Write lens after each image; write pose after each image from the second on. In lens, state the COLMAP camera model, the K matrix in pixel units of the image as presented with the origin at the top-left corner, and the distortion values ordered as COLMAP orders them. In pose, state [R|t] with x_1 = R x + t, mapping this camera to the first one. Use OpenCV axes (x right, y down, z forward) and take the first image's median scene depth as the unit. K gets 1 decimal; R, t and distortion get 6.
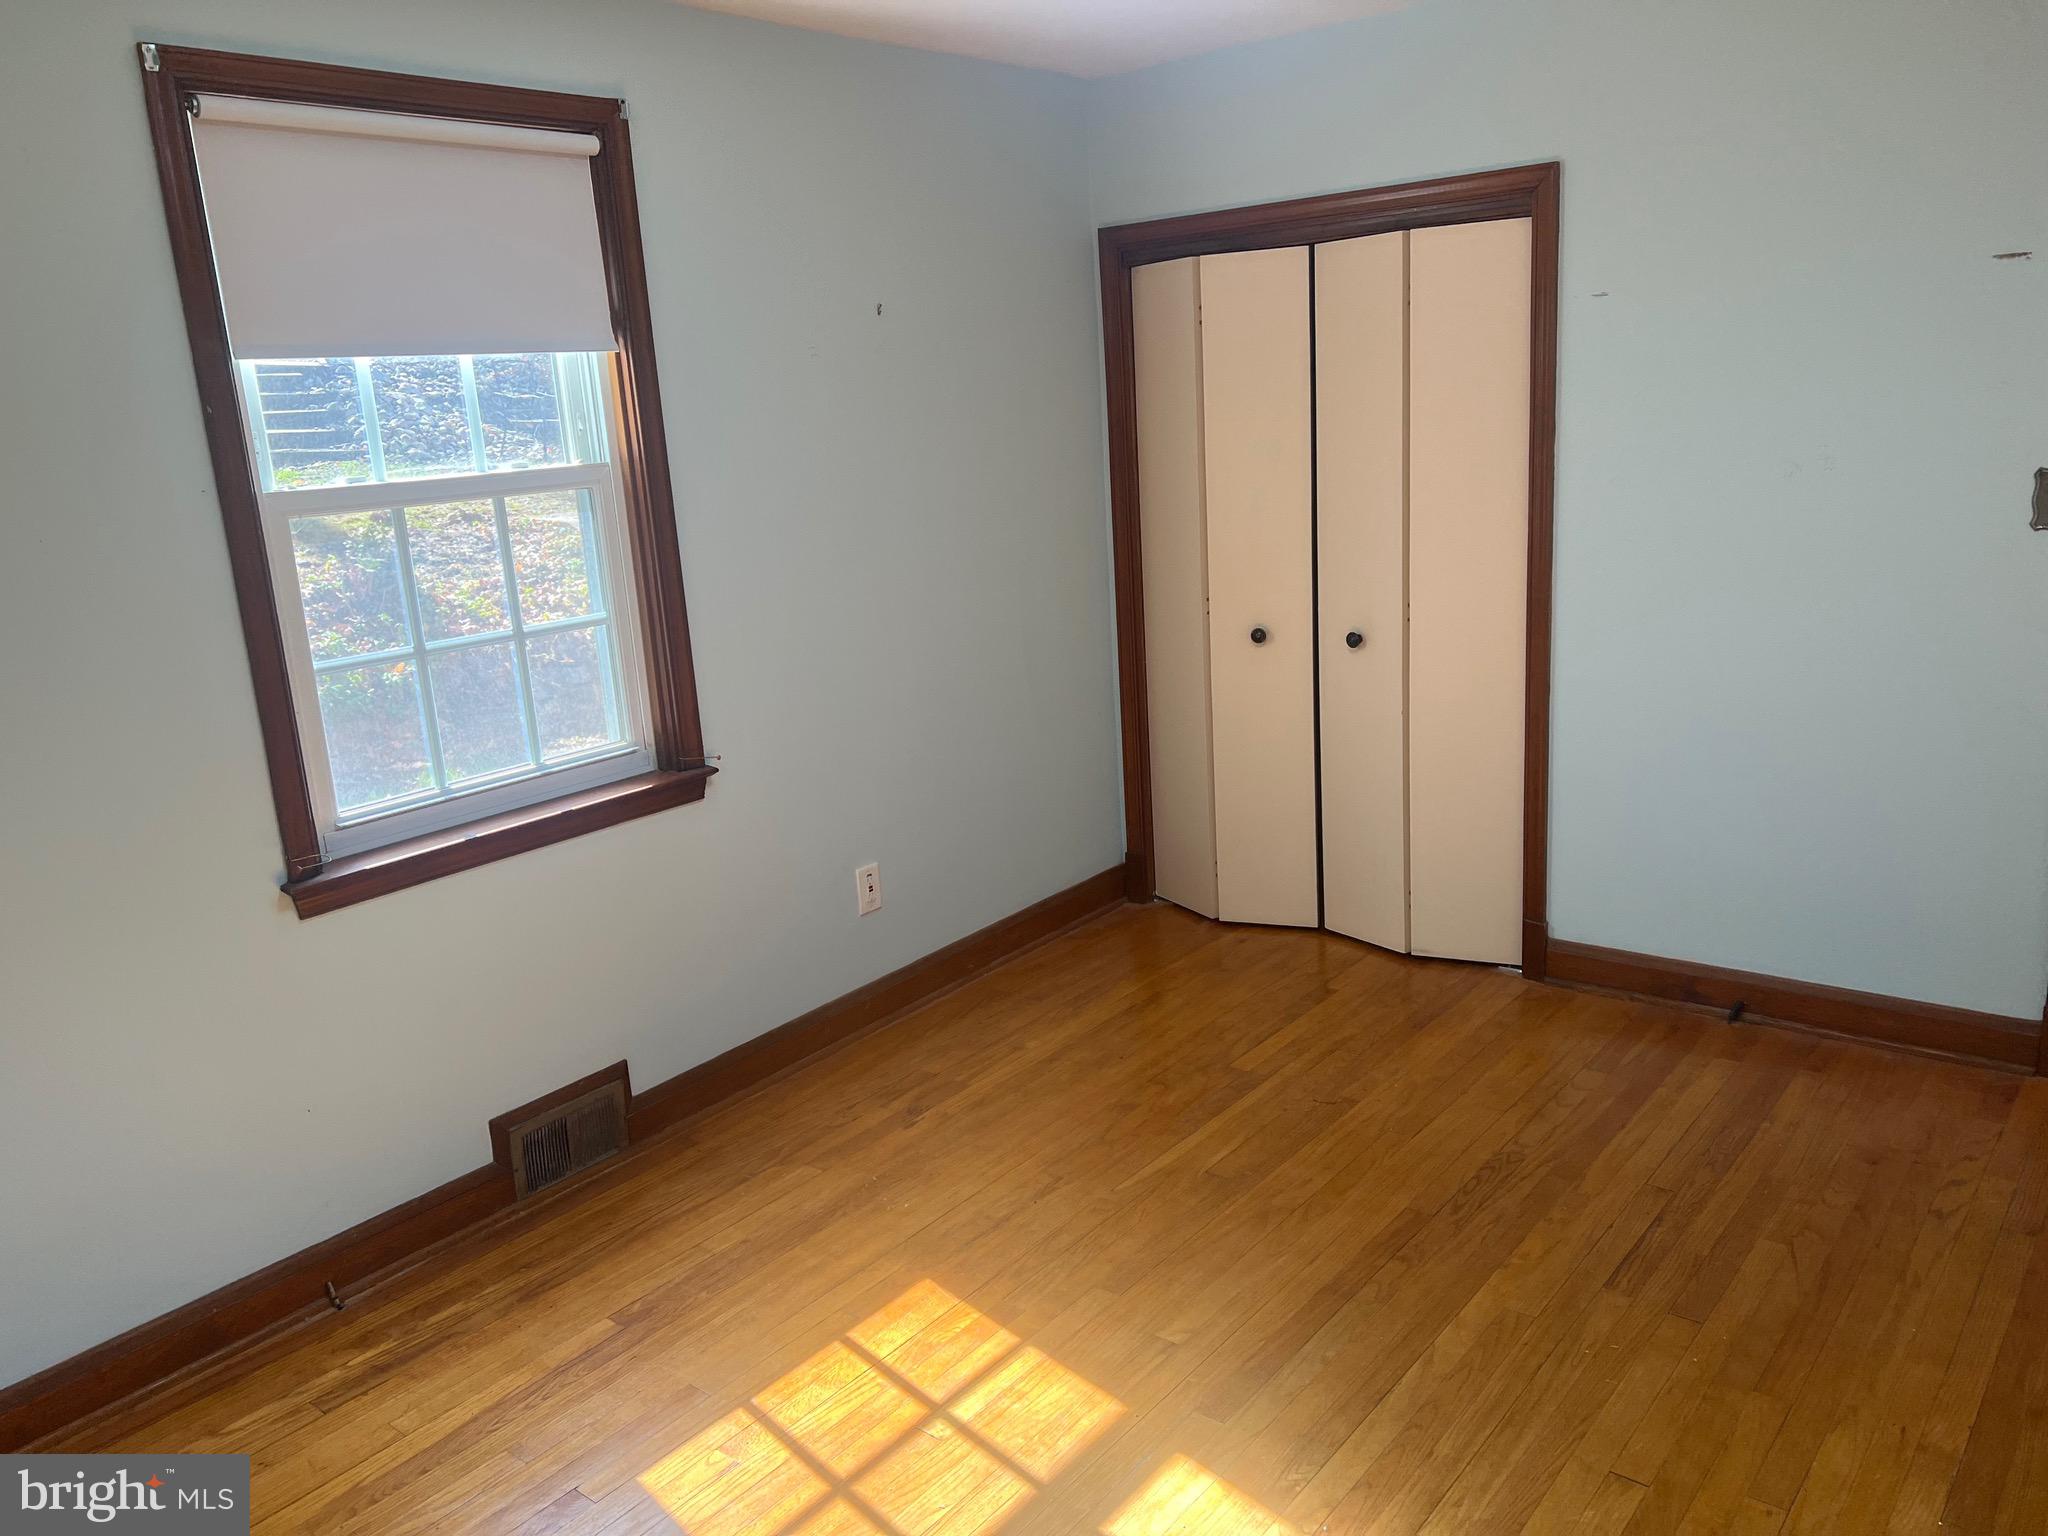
lens RADIAL K [[1516.2, 0, 1030.8], [0, 1516.2, 757.4], [0, 0, 1]] dist [0.059988, -0.061363]
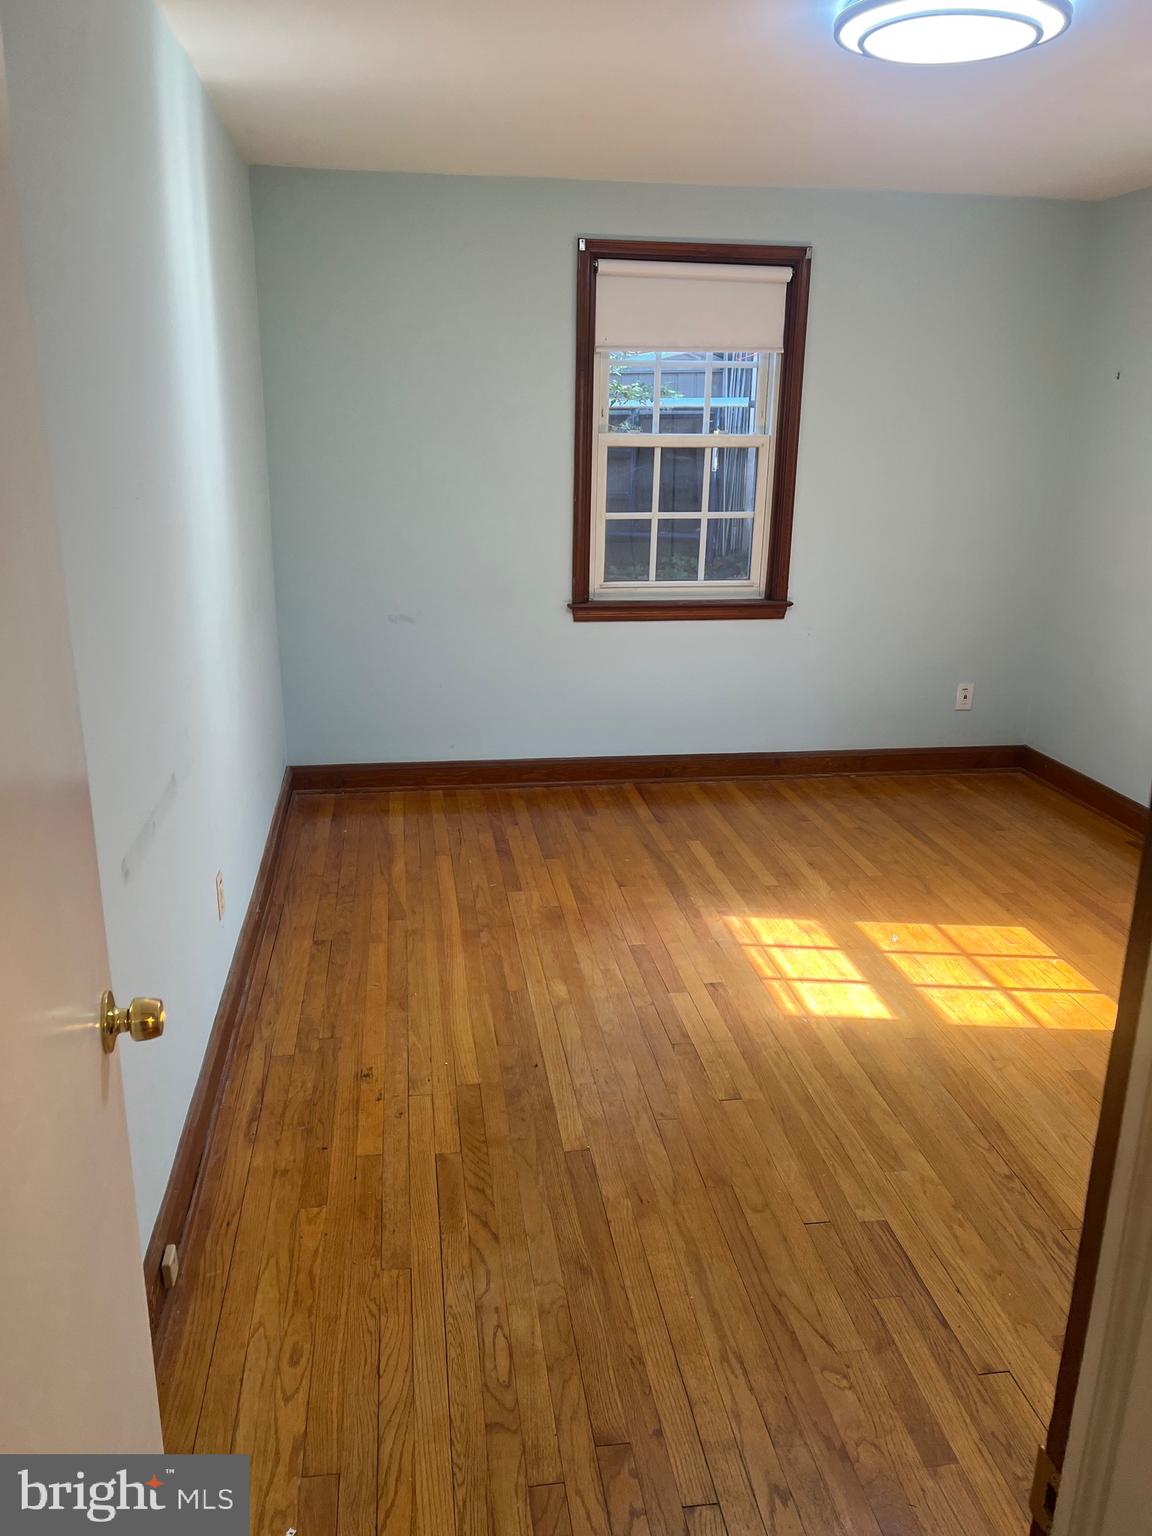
lens RADIAL K [[1137.1, 0, 574.3], [0, 1137.1, 764.9], [0, 0, 1]] dist [0.059988, -0.061363]
pose [[-0.666619, 0.272698, -0.693725, 1.107299], [-0.147013, 0.864297, 0.481017, -0.361769], [0.730757, 0.422642, -0.536067, 1.218197]]
